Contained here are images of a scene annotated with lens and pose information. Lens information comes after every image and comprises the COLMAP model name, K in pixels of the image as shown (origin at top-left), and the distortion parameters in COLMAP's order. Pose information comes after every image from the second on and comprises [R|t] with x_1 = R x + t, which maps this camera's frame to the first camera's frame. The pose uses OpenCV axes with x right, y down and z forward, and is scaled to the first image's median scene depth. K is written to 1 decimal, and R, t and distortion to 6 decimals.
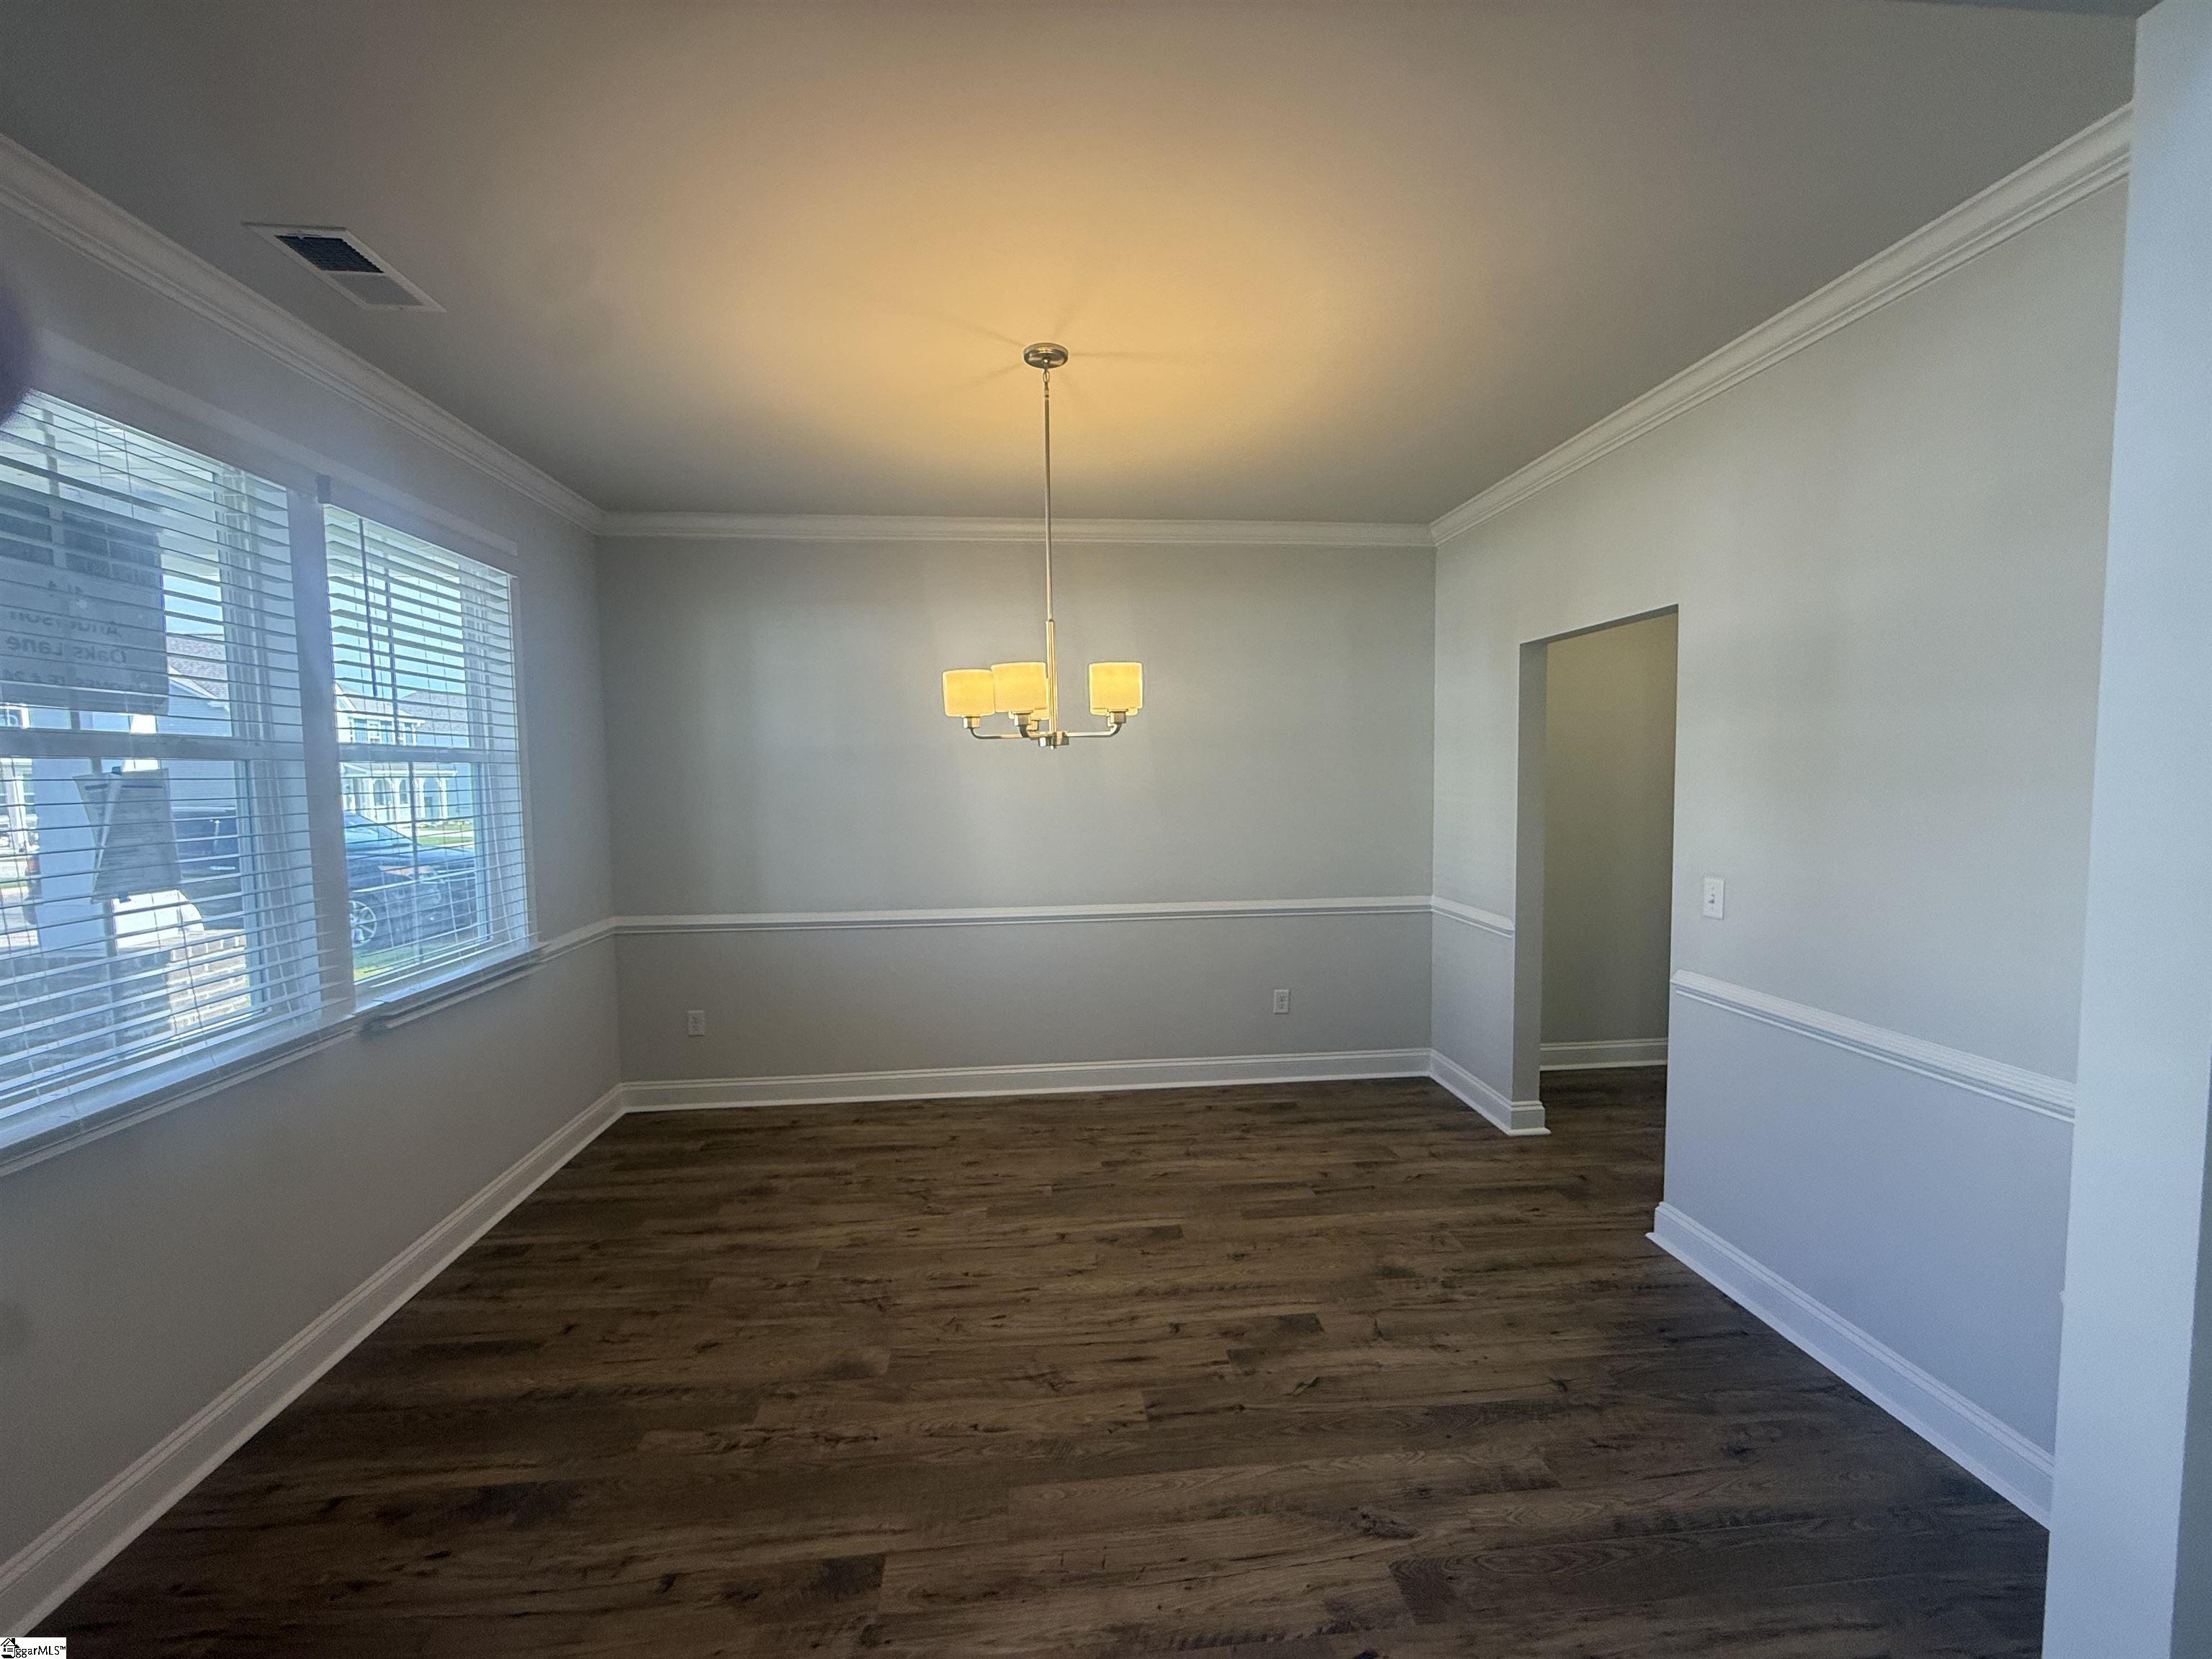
lens RADIAL K [[883.7, 0, 1109.5], [0, 883.7, 832.8], [0, 0, 1]] dist [0.001199, -0.000337]
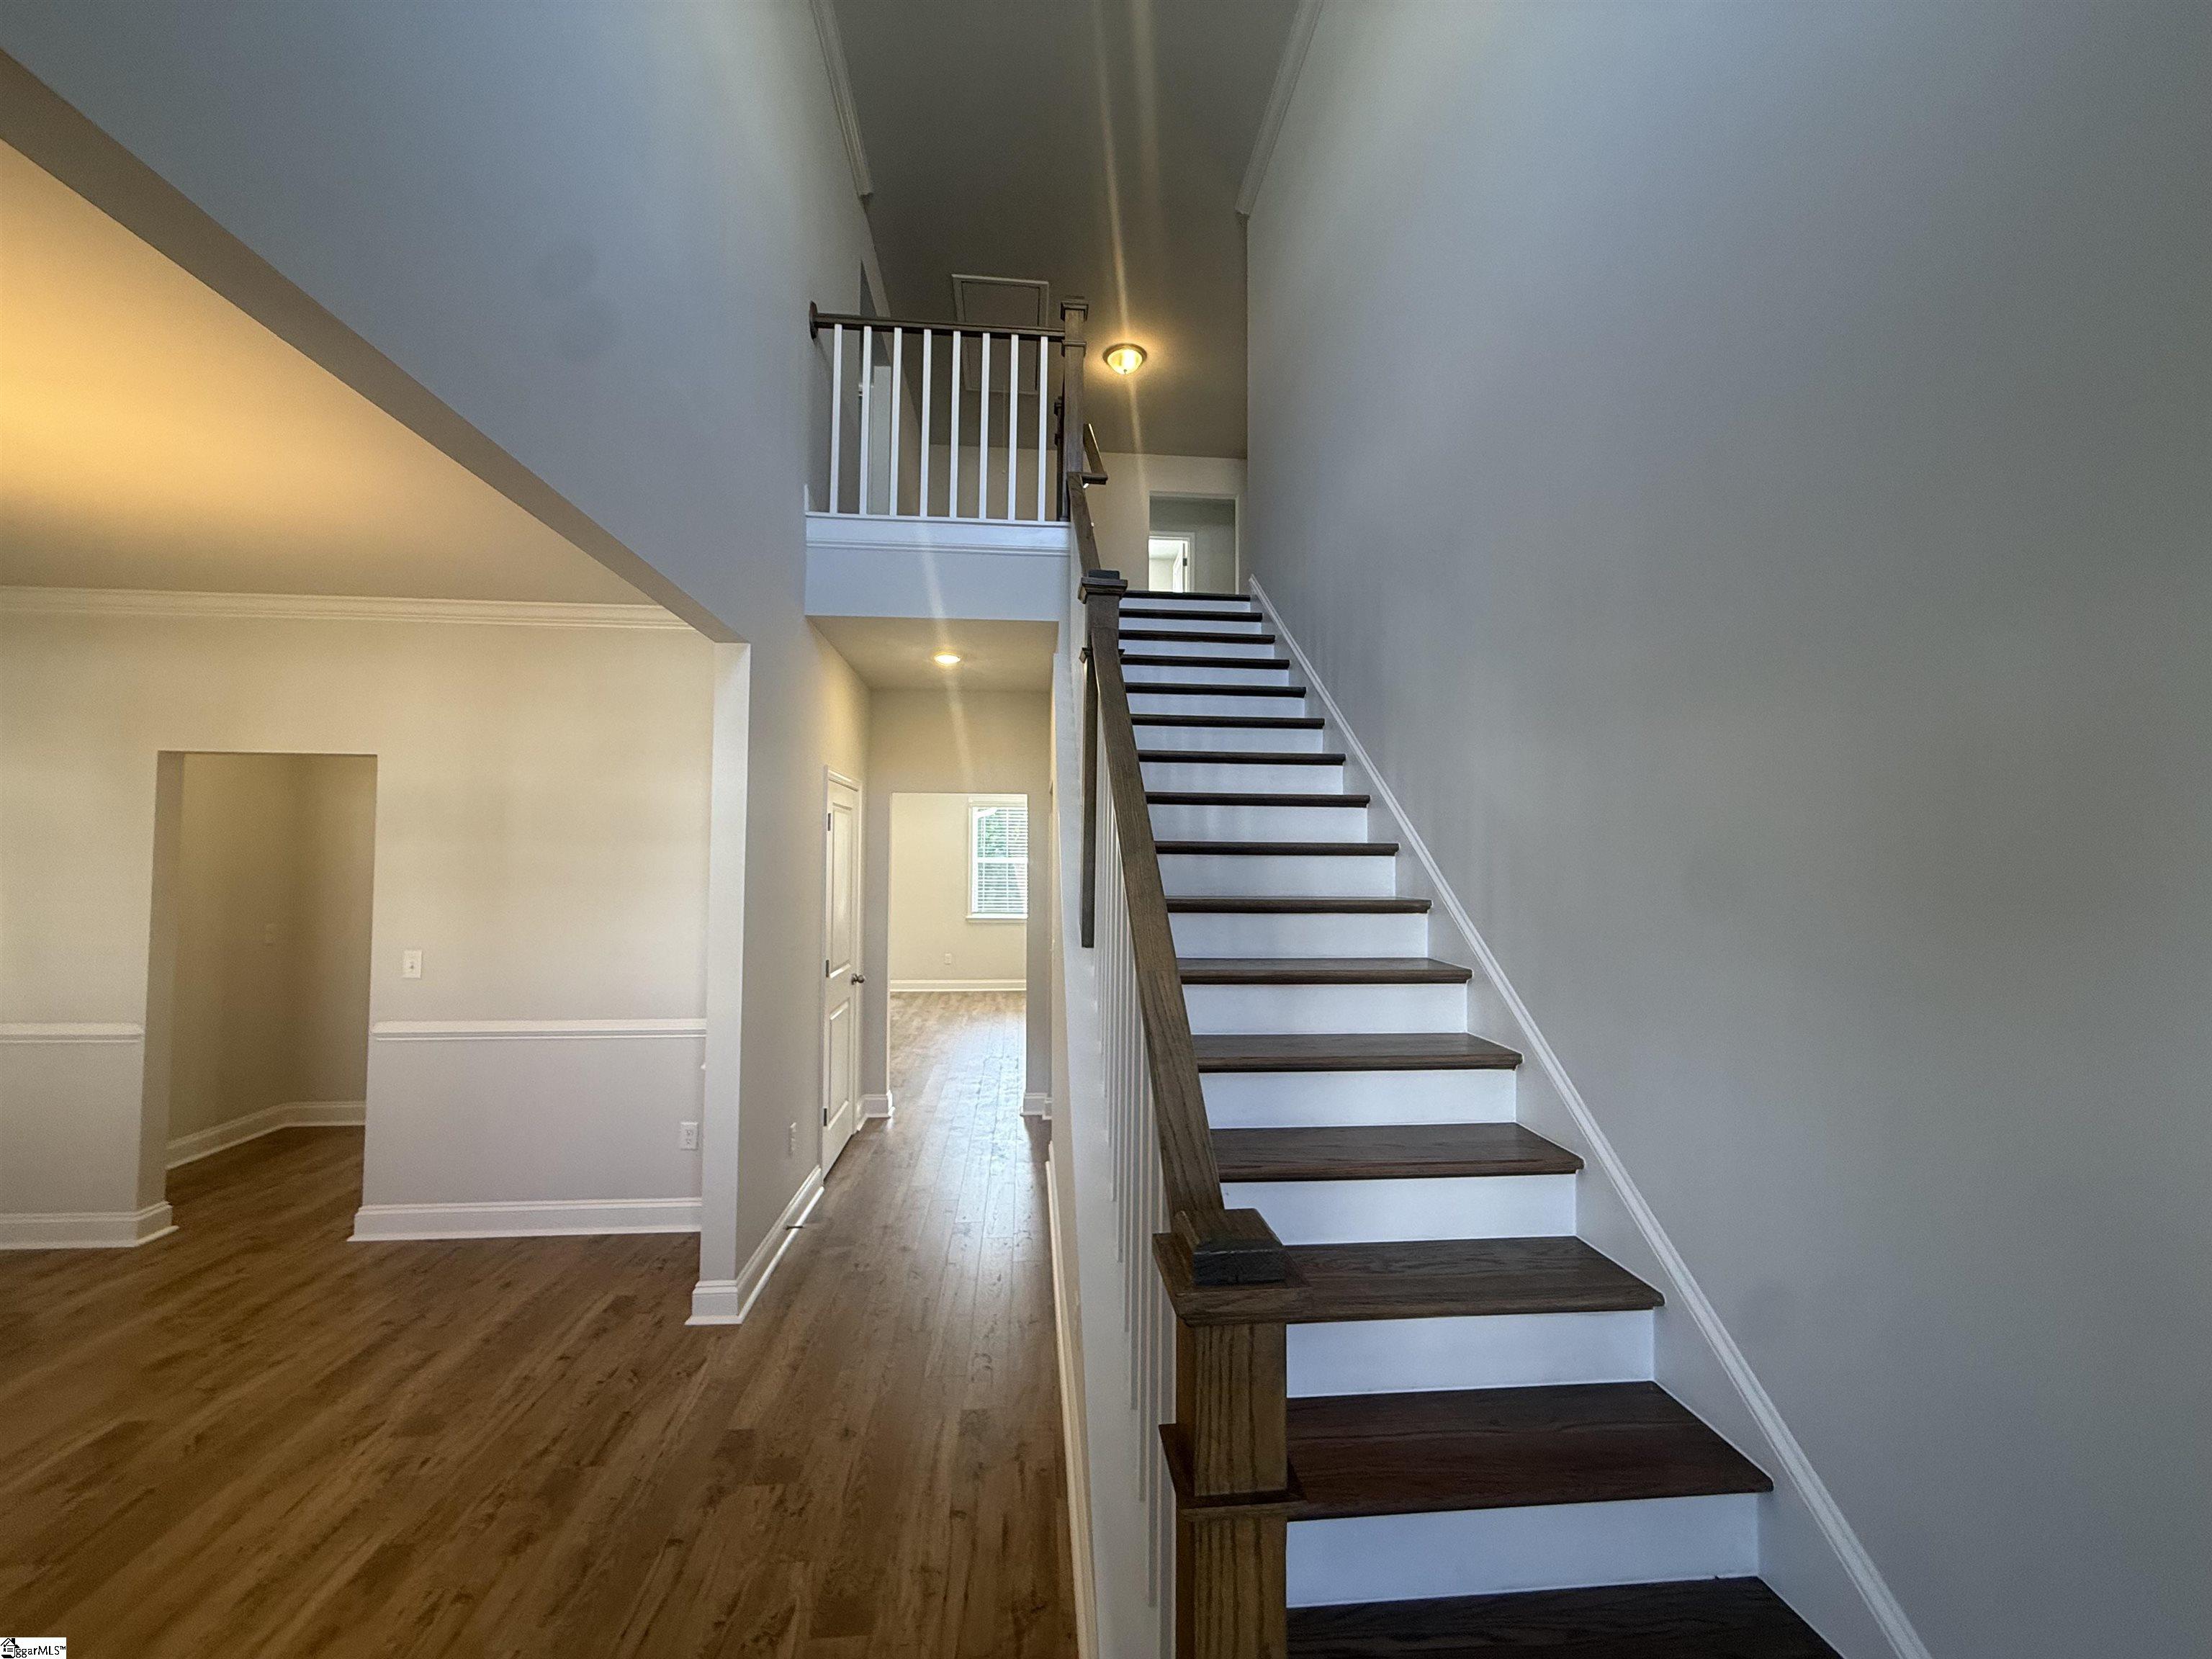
lens RADIAL K [[883.7, 0, 1108.9], [0, 883.7, 829.5], [0, 0, 1]] dist [0.001199, -0.000337]
pose [[0.004590, 0.047394, 0.998866, -0.732264], [0.062639, 0.996901, -0.047588, -0.005406], [-0.998026, 0.062787, 0.001607, -0.141371]]
